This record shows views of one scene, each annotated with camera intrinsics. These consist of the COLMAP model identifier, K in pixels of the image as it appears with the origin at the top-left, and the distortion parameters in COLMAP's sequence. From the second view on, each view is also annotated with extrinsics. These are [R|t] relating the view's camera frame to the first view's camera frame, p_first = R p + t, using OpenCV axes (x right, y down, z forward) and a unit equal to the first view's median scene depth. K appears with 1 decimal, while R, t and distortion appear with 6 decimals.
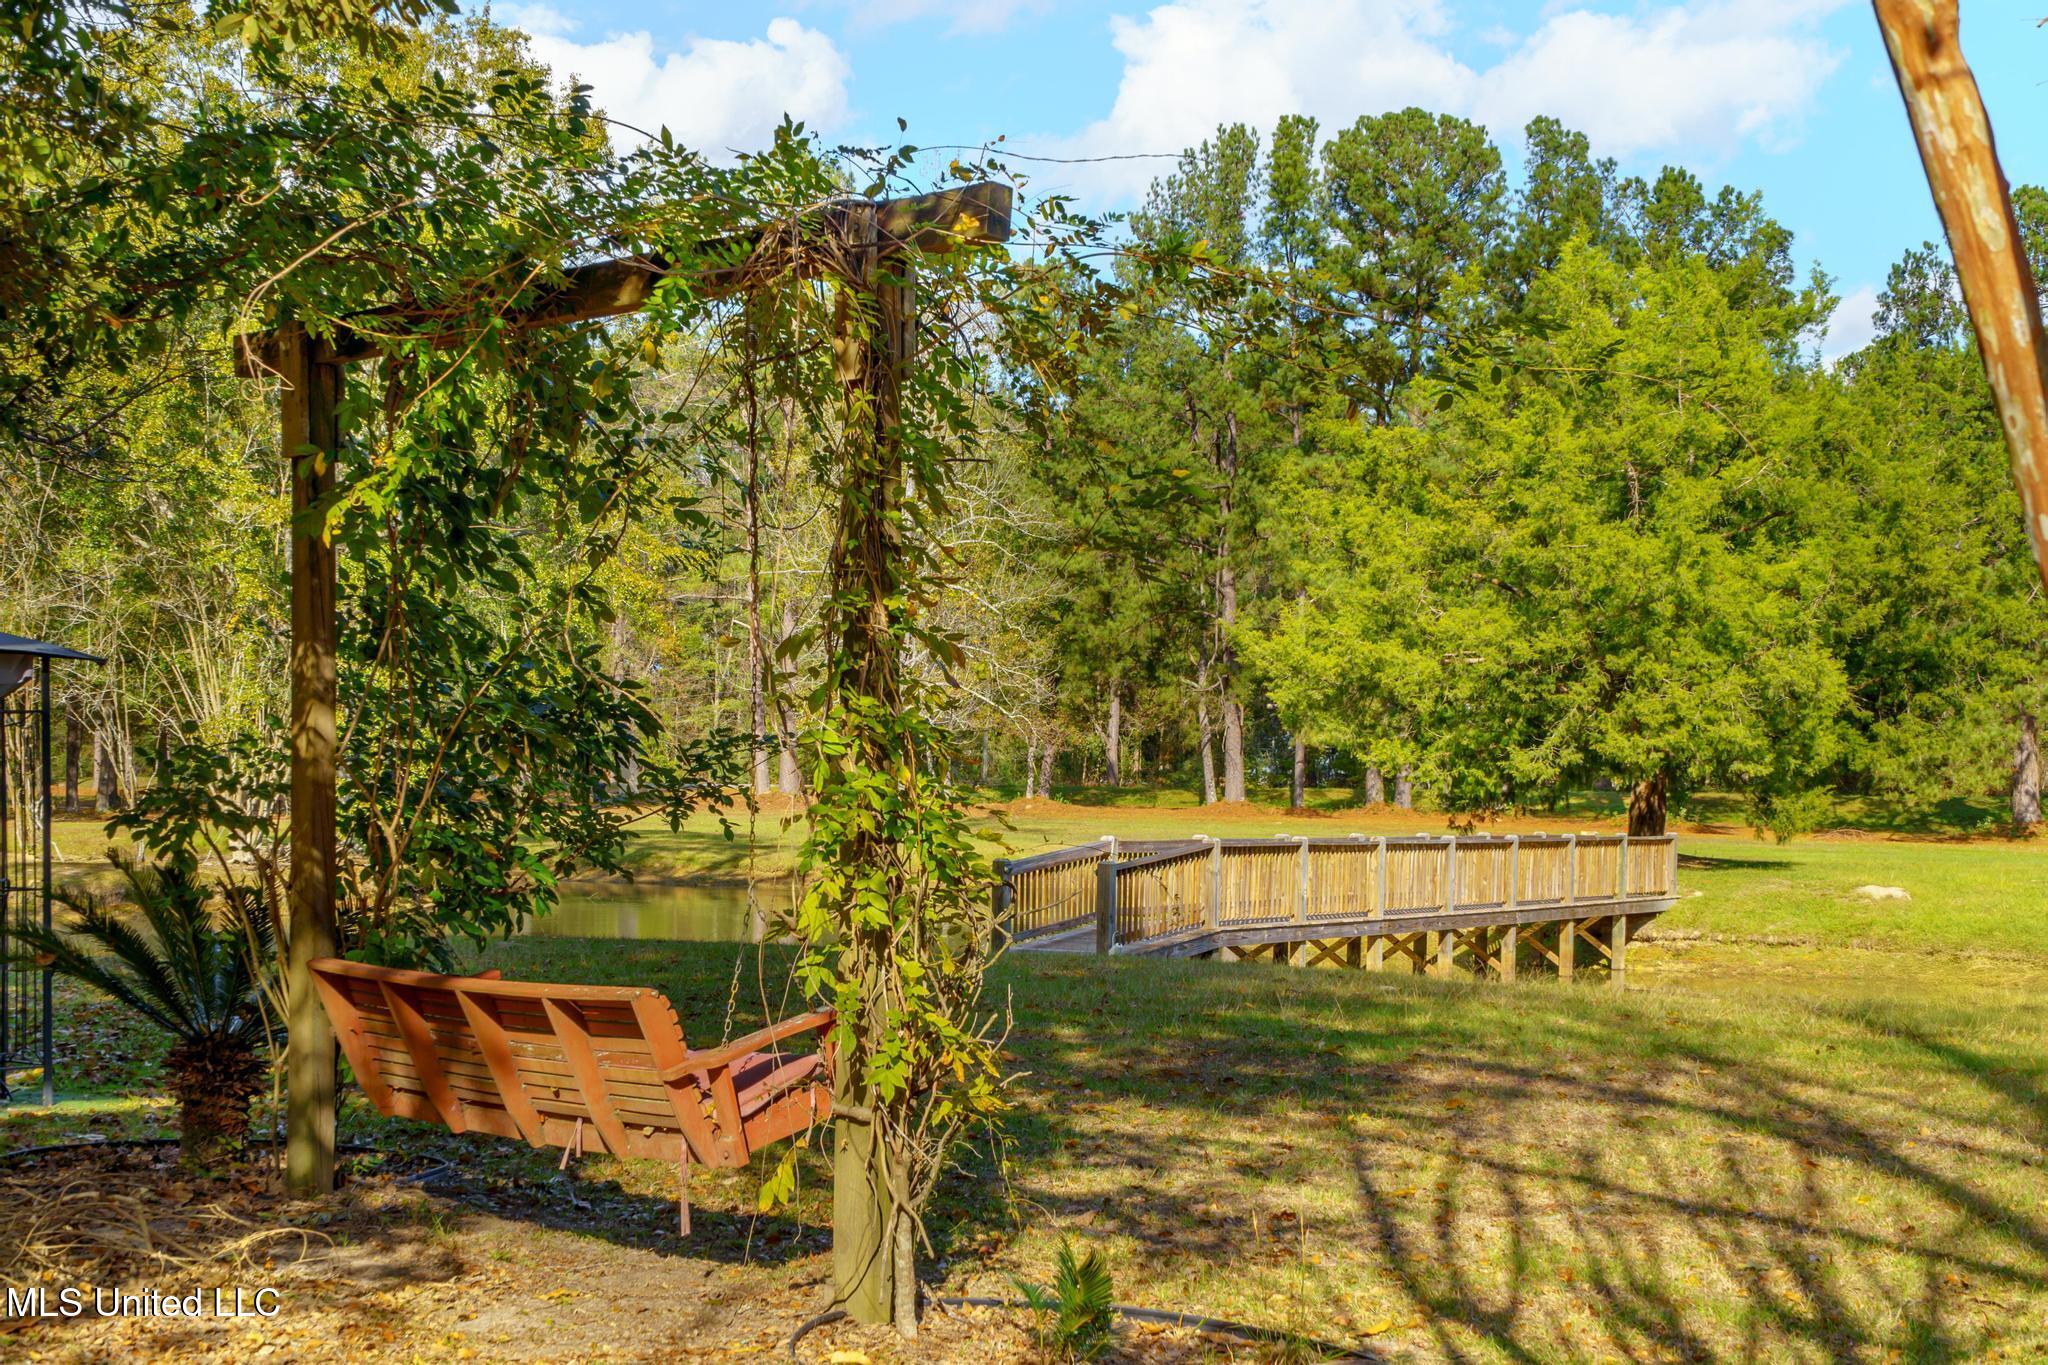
lens RADIAL K [[2481.2, 0, 1023.9], [0, 2481.2, 685.6], [0, 0, 1]] dist [0.001392, 0.000000]
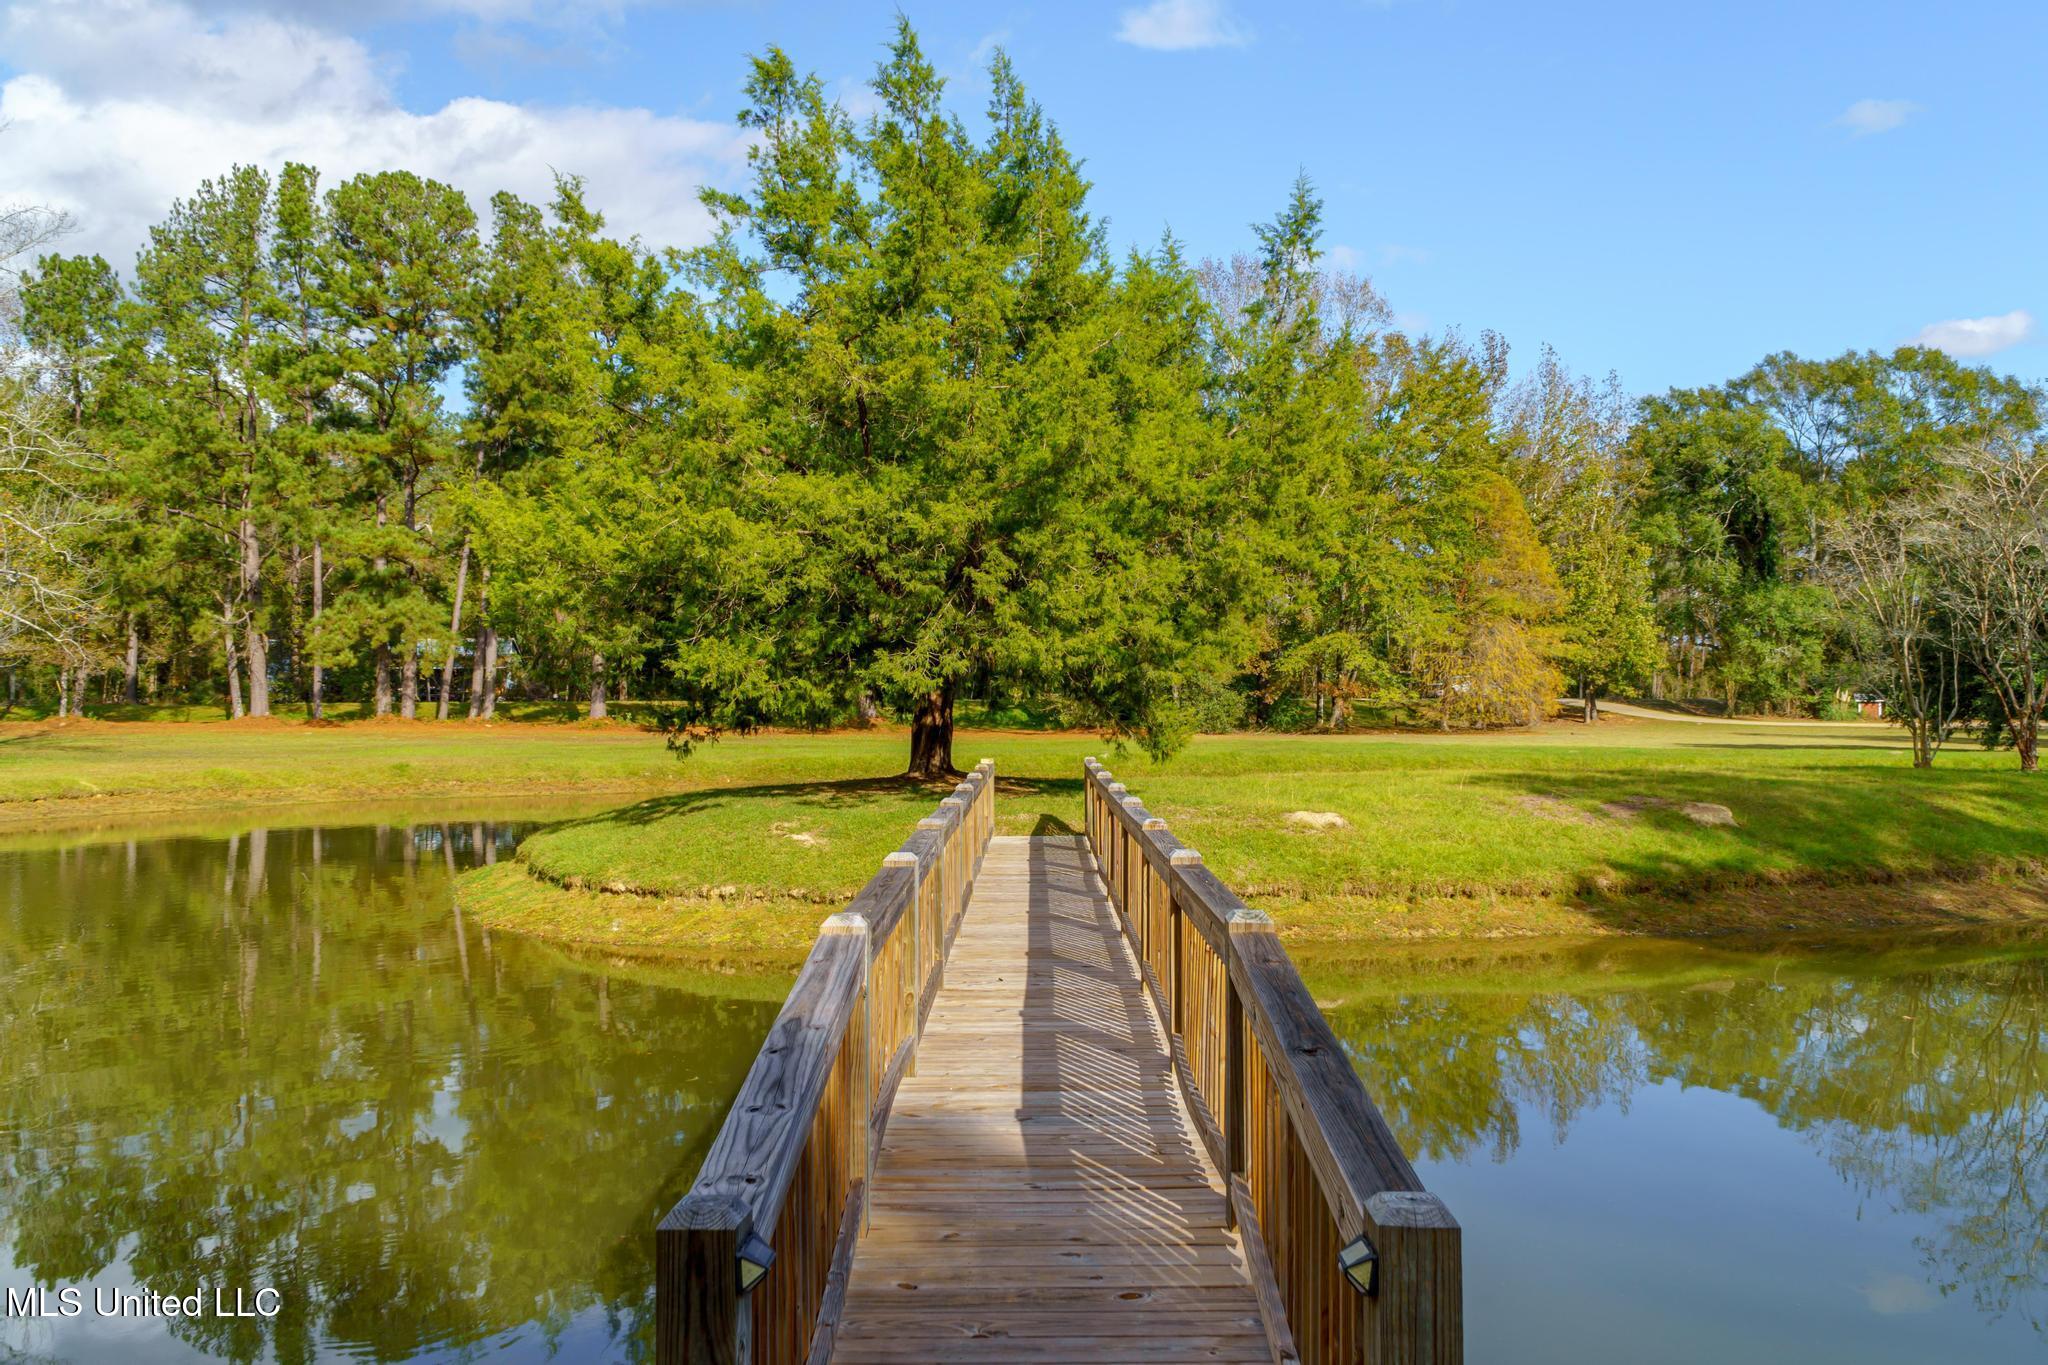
lens RADIAL K [[1626.4, 0, 1022.2], [0, 1626.4, 673.6], [0, 0, 1]] dist [-0.009563, 0.004705]
pose [[0.855480, -0.009383, 0.517751, -0.005918], [-0.004632, 0.999657, 0.025770, 0.003810], [-0.517815, -0.024444, 0.855143, 0.113650]]
